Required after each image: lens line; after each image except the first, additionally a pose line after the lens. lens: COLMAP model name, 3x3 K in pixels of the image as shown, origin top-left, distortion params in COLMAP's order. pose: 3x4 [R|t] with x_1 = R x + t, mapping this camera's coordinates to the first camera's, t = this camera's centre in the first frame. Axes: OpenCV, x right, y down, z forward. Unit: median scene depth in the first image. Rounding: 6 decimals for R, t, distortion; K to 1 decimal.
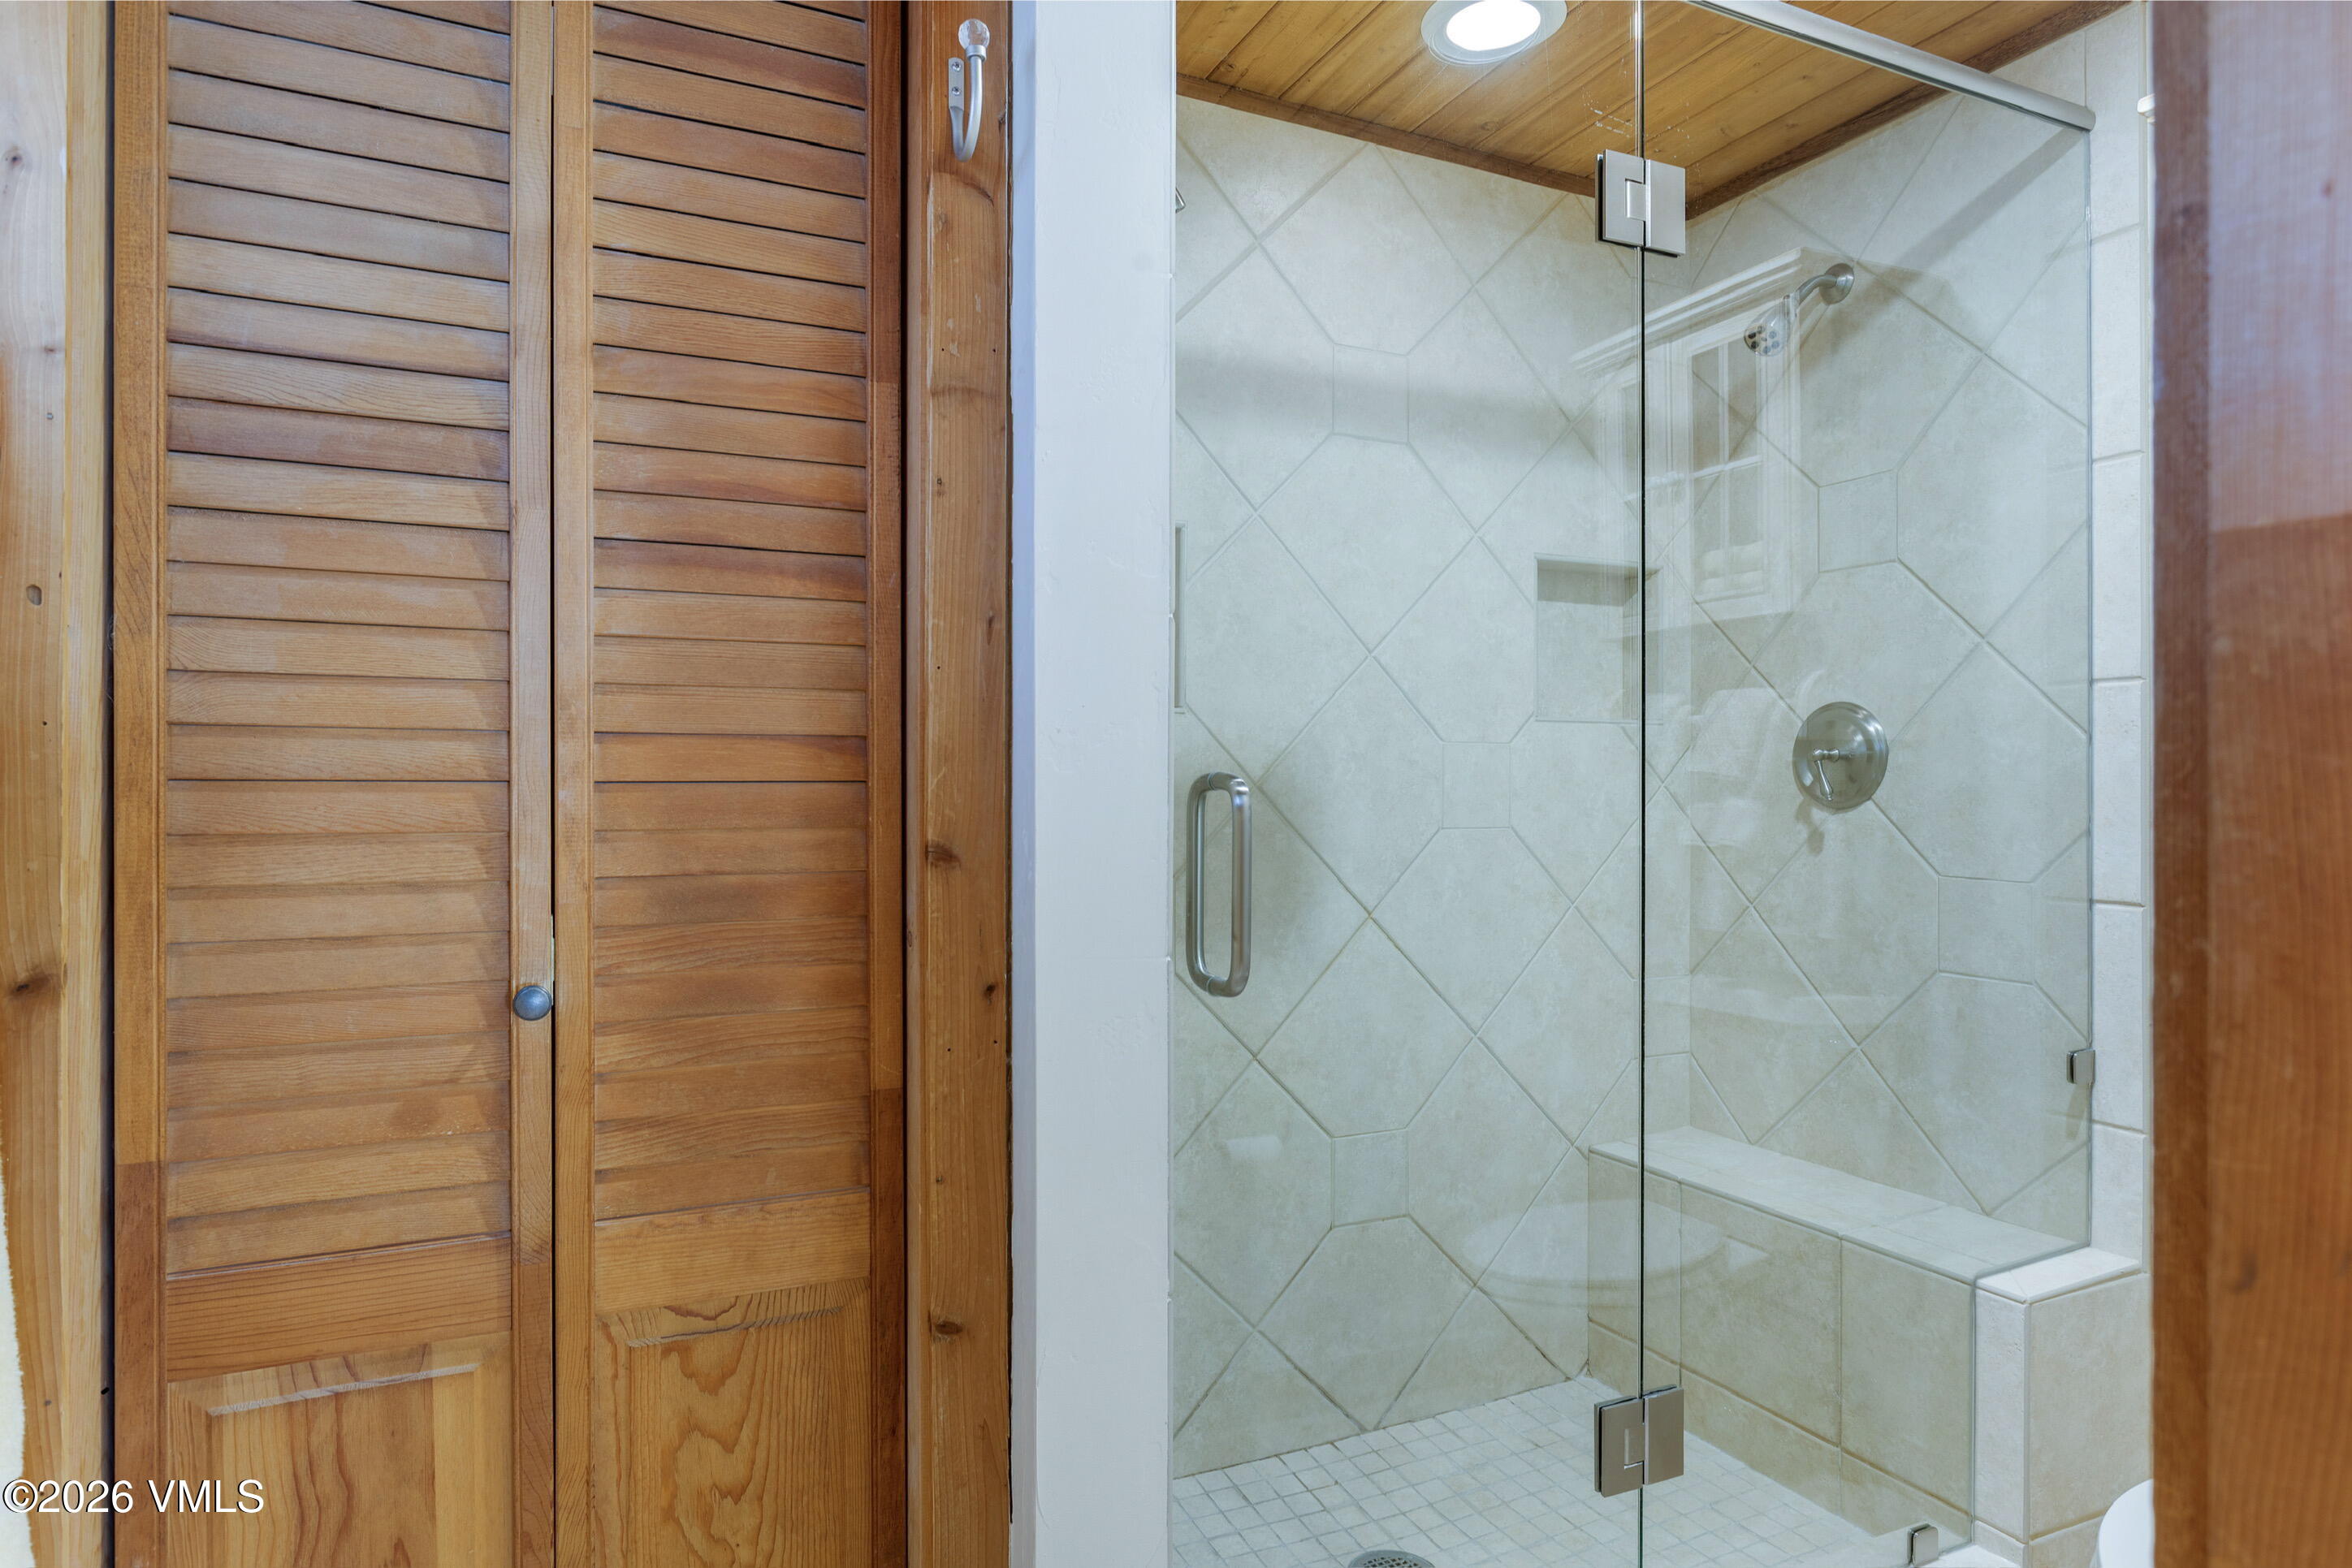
lens RADIAL K [[1335.3, 0, 1164.3], [0, 1335.3, 790.9], [0, 0, 1]] dist [-0.012883, 0.000669]
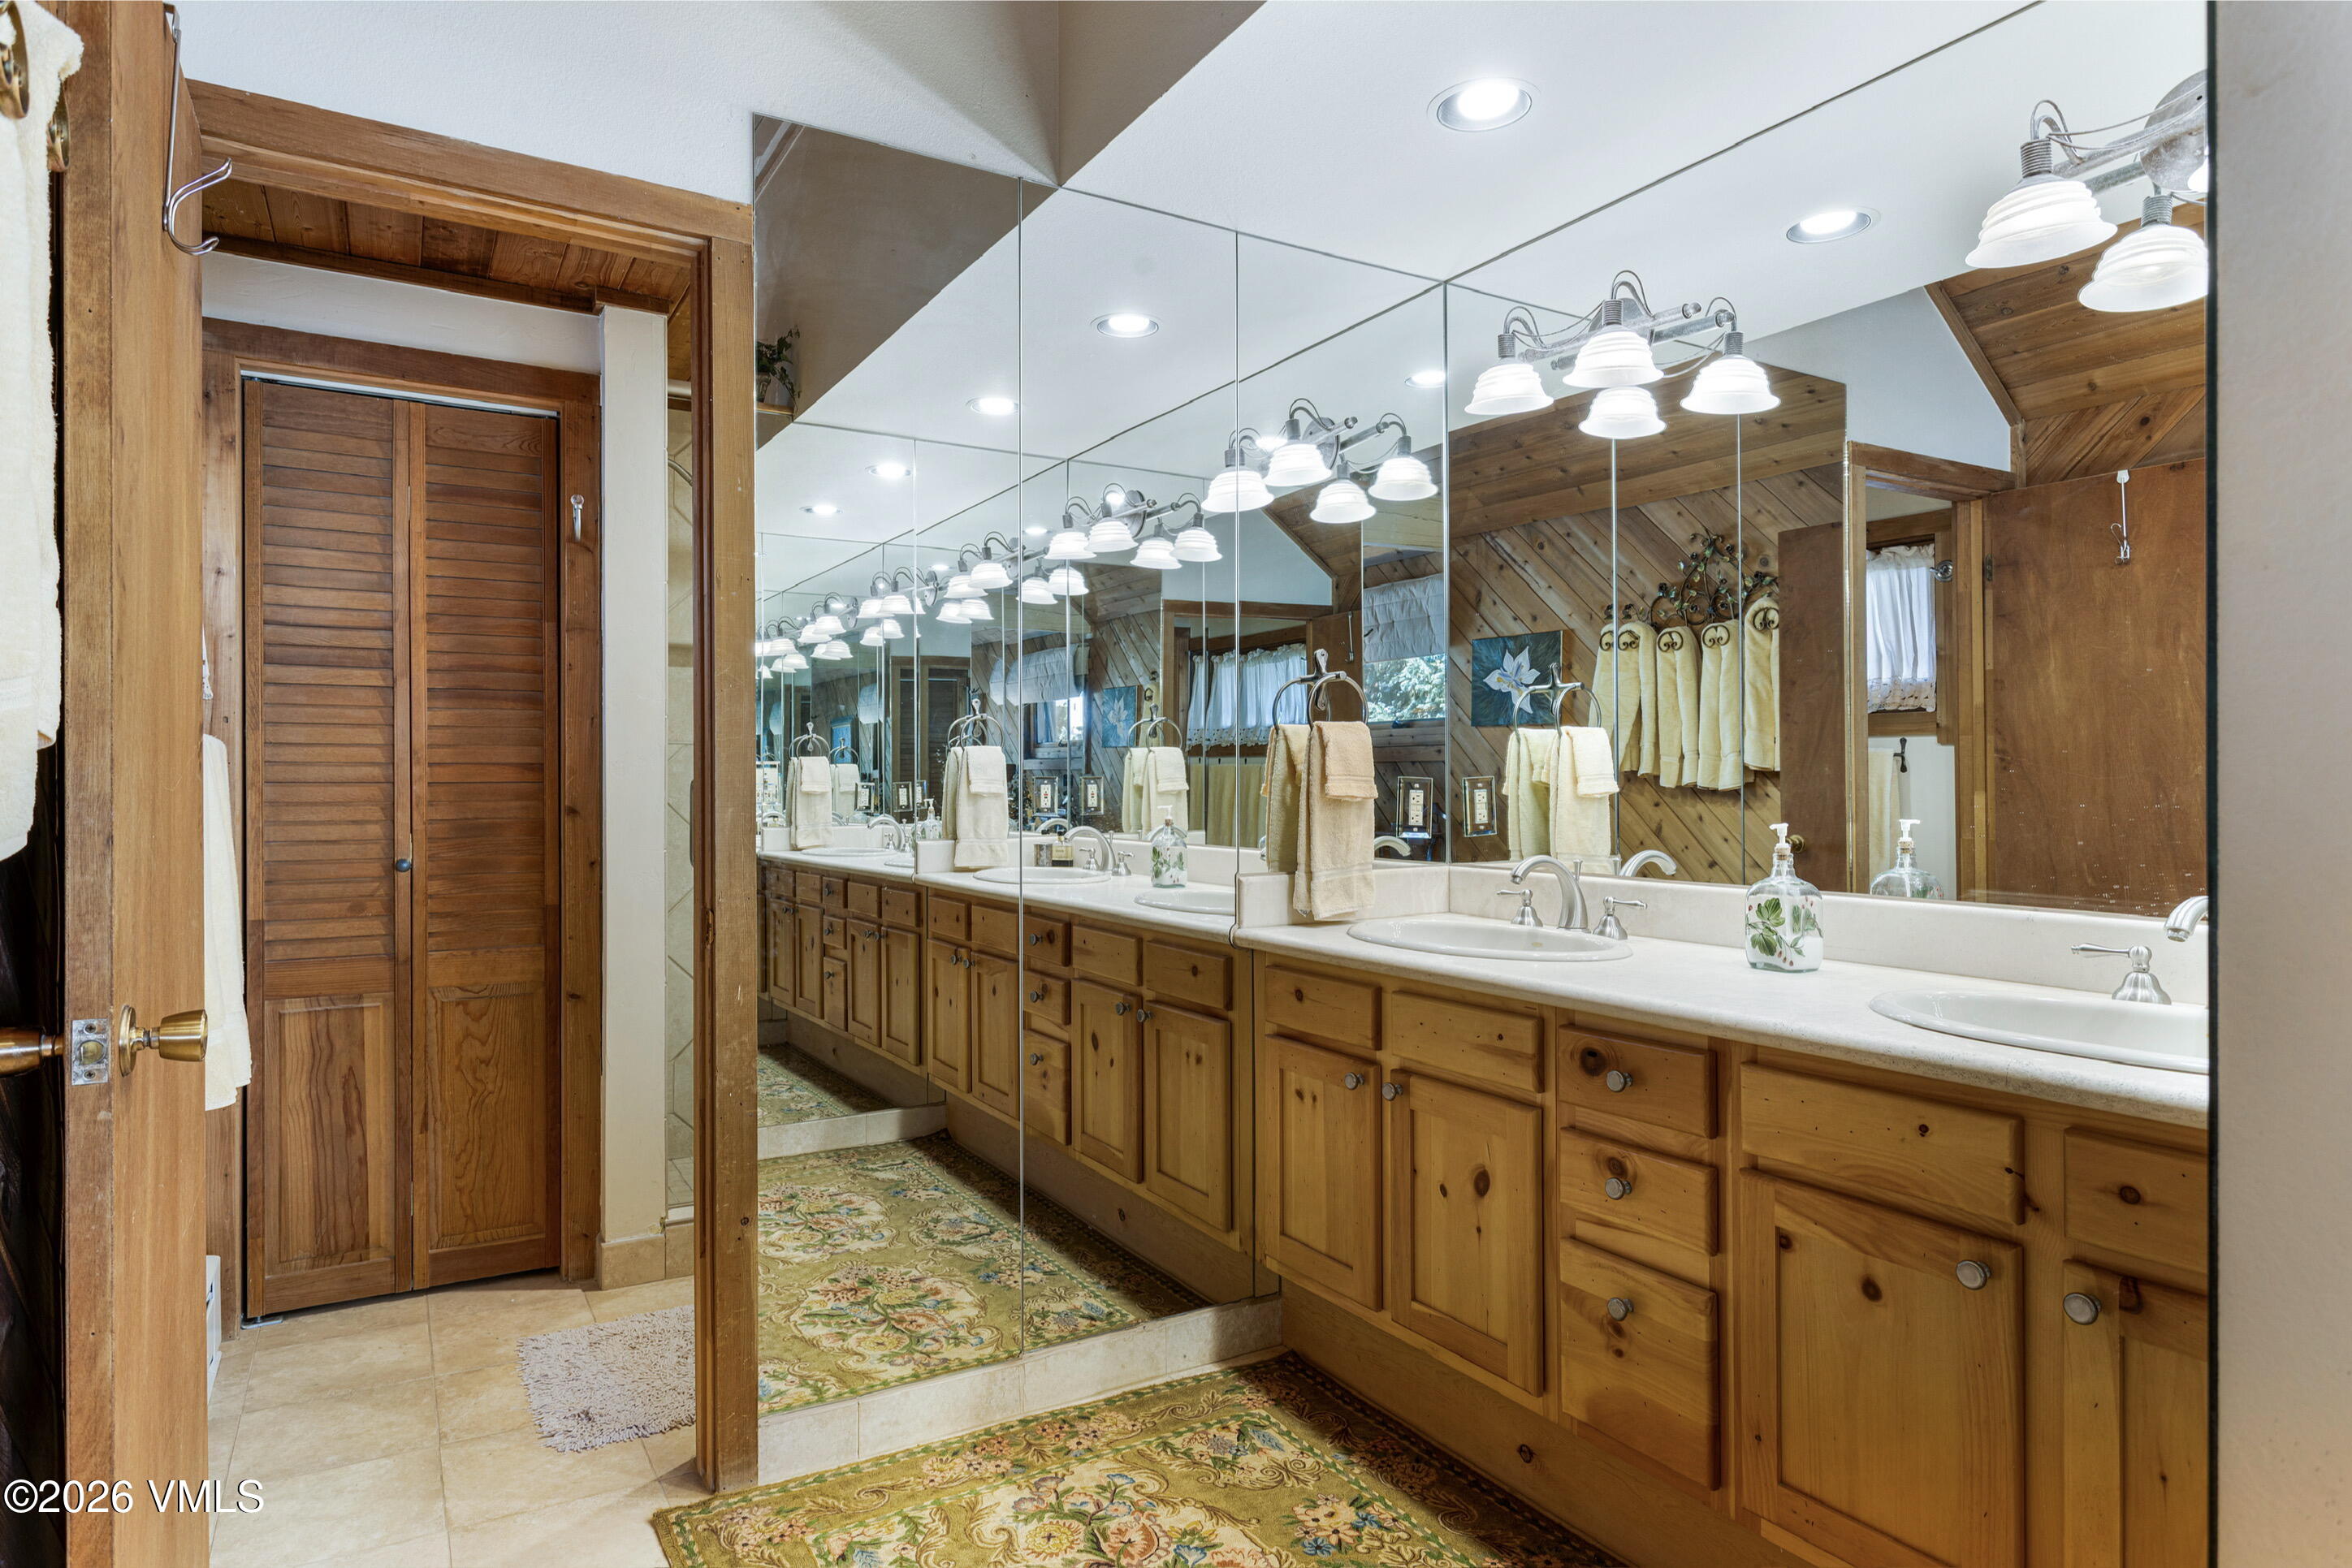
lens RADIAL K [[1335.3, 0, 1191.5], [0, 1335.3, 780.0], [0, 0, 1]] dist [-0.012883, 0.000669]
pose [[0.993921, -0.002553, 0.110065, 0.770329], [0.002532, 0.999997, 0.000330, -0.008695], [-0.110065, -0.000049, 0.993924, -1.747747]]
